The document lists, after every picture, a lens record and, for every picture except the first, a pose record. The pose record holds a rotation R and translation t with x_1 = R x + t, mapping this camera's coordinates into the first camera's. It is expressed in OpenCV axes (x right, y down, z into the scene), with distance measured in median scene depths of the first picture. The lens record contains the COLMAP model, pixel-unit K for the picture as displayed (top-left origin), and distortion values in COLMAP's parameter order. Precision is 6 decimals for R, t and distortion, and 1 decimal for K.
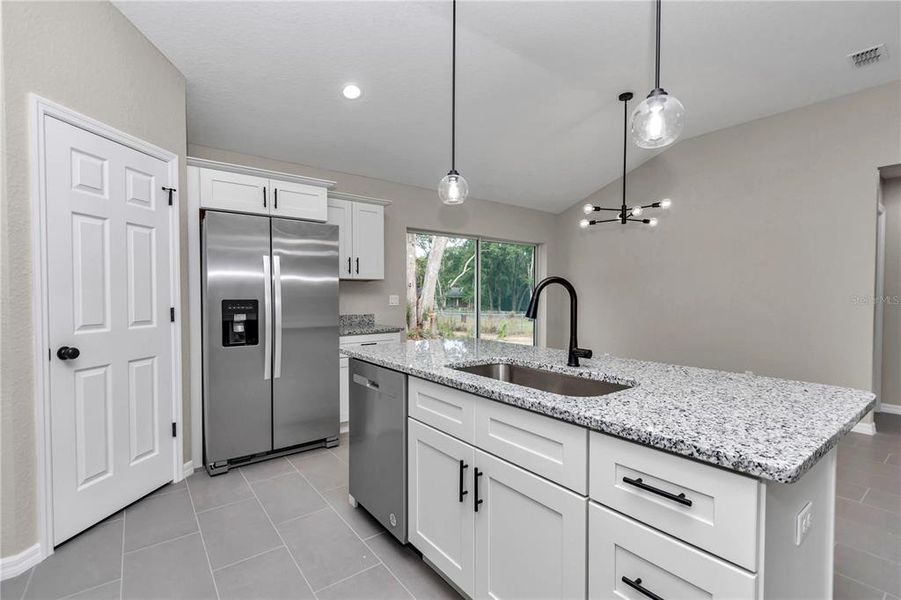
lens RADIAL K [[410.5, 0, 448.3], [0, 410.5, 302.0], [0, 0, 1]] dist [0.009502, -0.002128]
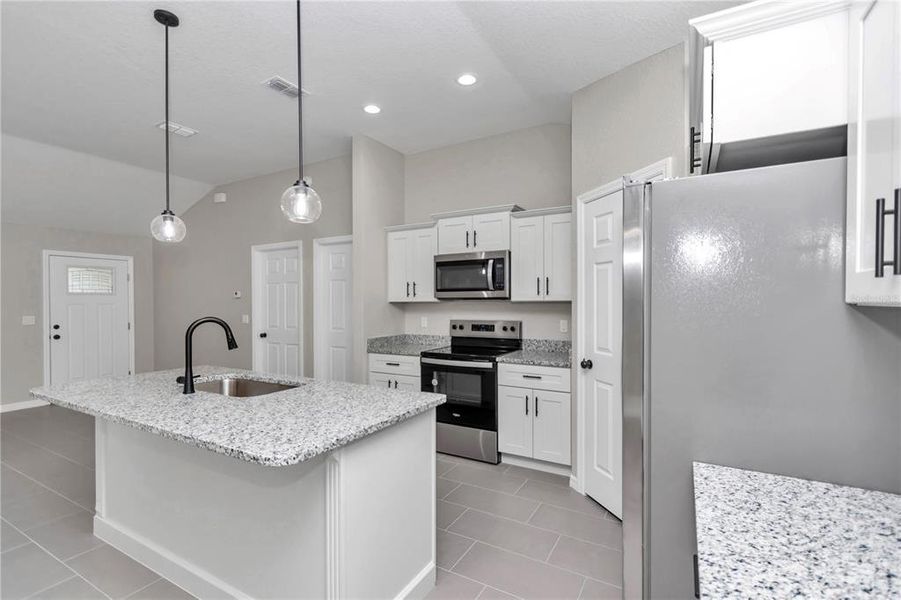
lens RADIAL K [[410.5, 0, 451.8], [0, 410.5, 303.9], [0, 0, 1]] dist [0.009502, -0.002128]
pose [[-0.920370, 0.005537, -0.391009, 0.049552], [-0.003735, 0.999730, 0.022948, -0.088974], [0.391031, 0.022581, -0.920101, 1.605666]]
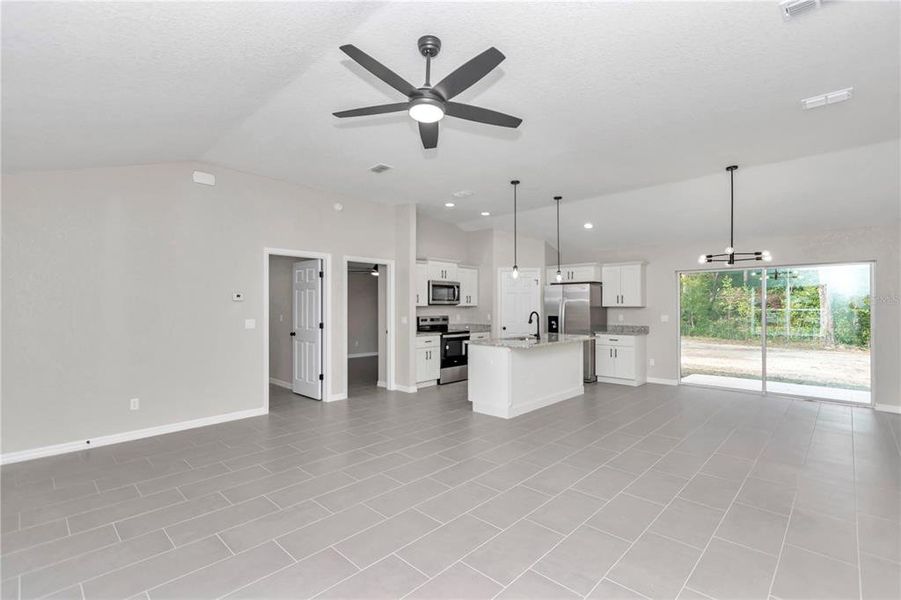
lens RADIAL K [[410.5, 0, 451.5], [0, 410.5, 301.6], [0, 0, 1]] dist [0.009502, -0.002128]
pose [[0.146094, -0.009407, -0.989226, 2.277278], [-0.019007, 0.999744, -0.012314, -0.059187], [0.989088, 0.020601, 0.145878, -0.085697]]
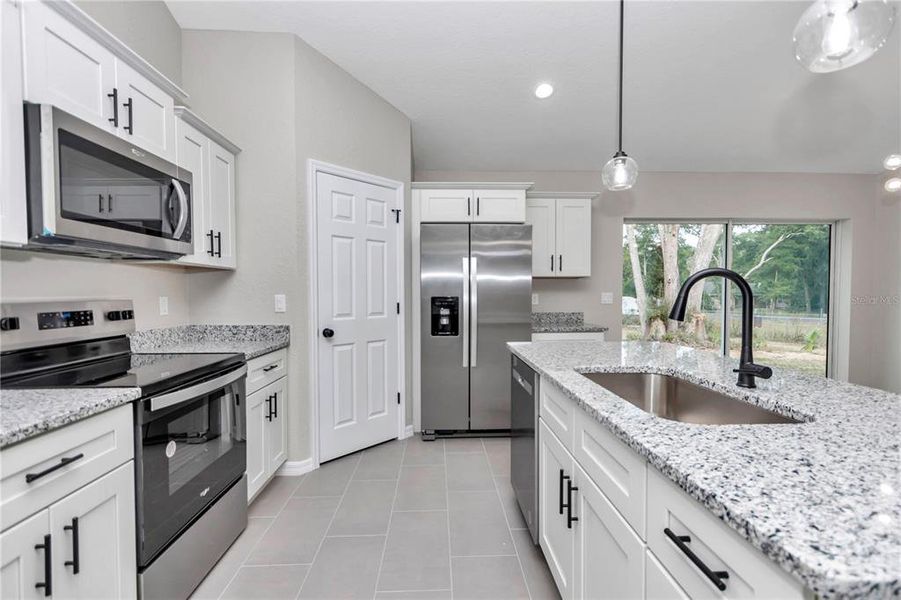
lens RADIAL K [[410.5, 0, 448.2], [0, 410.5, 302.5], [0, 0, 1]] dist [0.009502, -0.002128]
pose [[0.816068, 0.012078, -0.577830, 0.194502], [-0.008250, 0.999923, 0.009250, -0.000073], [0.577898, -0.002782, 0.816105, 0.049092]]
